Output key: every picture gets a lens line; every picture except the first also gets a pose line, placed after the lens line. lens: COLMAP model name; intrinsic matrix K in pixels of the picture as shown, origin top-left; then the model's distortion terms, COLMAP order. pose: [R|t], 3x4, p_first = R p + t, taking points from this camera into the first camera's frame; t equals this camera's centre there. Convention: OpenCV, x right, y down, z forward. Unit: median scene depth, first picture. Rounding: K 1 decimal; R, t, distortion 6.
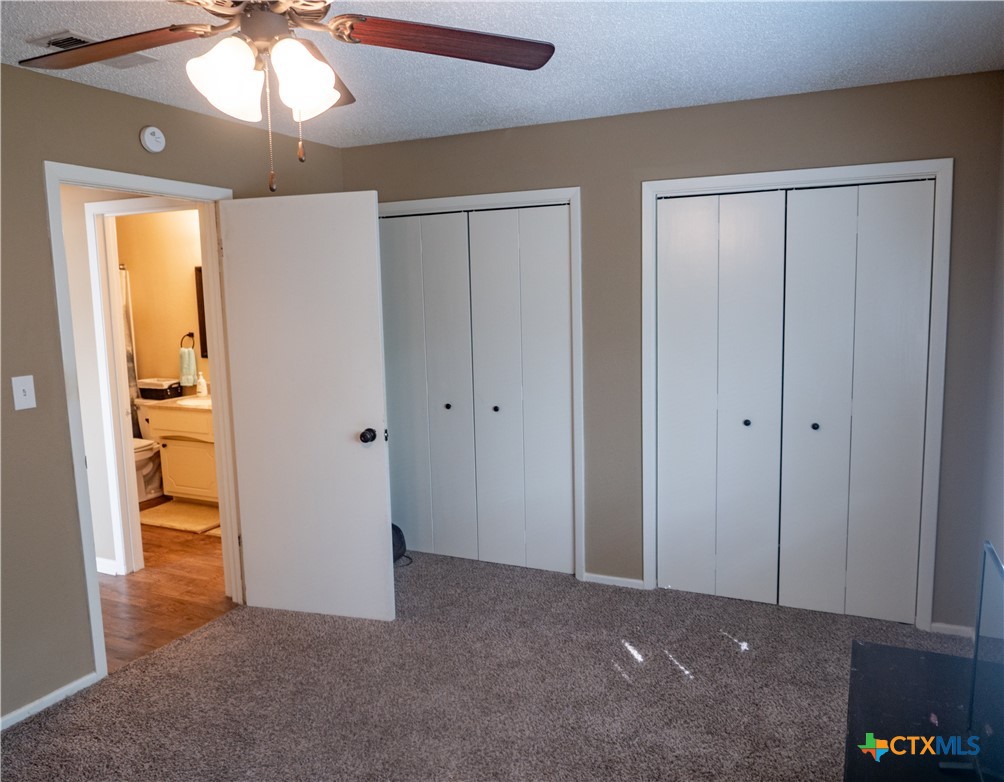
lens RADIAL K [[771.1, 0, 502.0], [0, 771.1, 391.0], [0, 0, 1]] dist [0.002938, 0.001256]
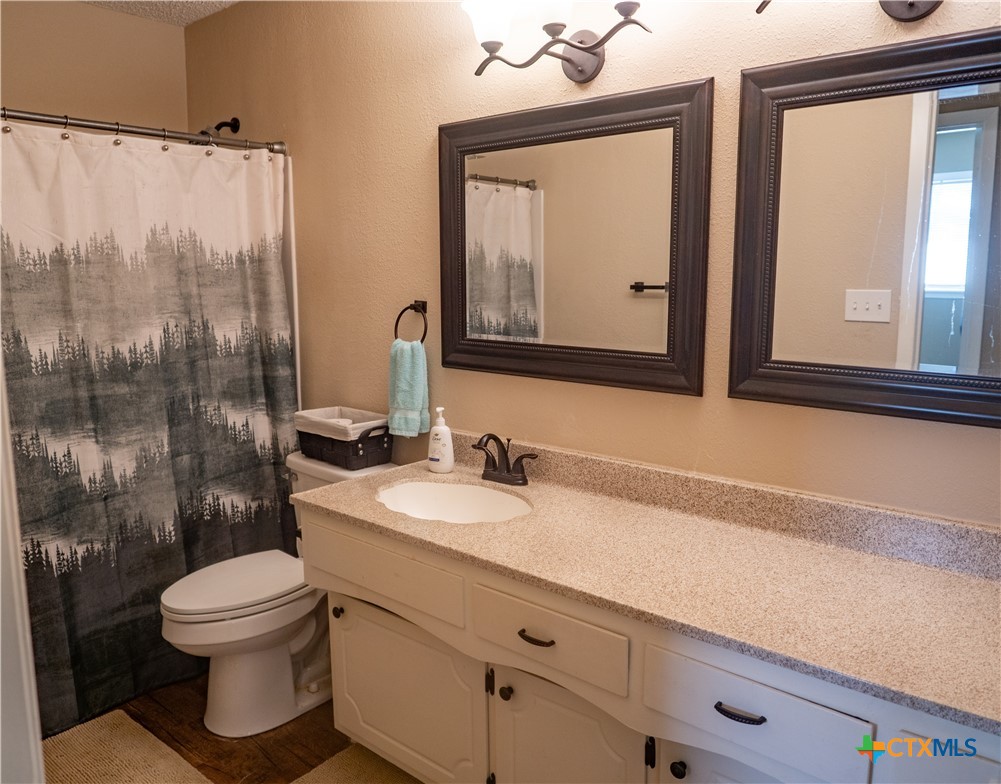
lens RADIAL K [[768.8, 0, 500.5], [0, 768.8, 392.0], [0, 0, 1]] dist [0.002938, 0.001256]
pose [[0.967603, 0.060087, -0.245221, -0.265130], [-0.053962, 0.998042, 0.031626, -0.044218], [0.246641, -0.017369, 0.968951, 0.630243]]
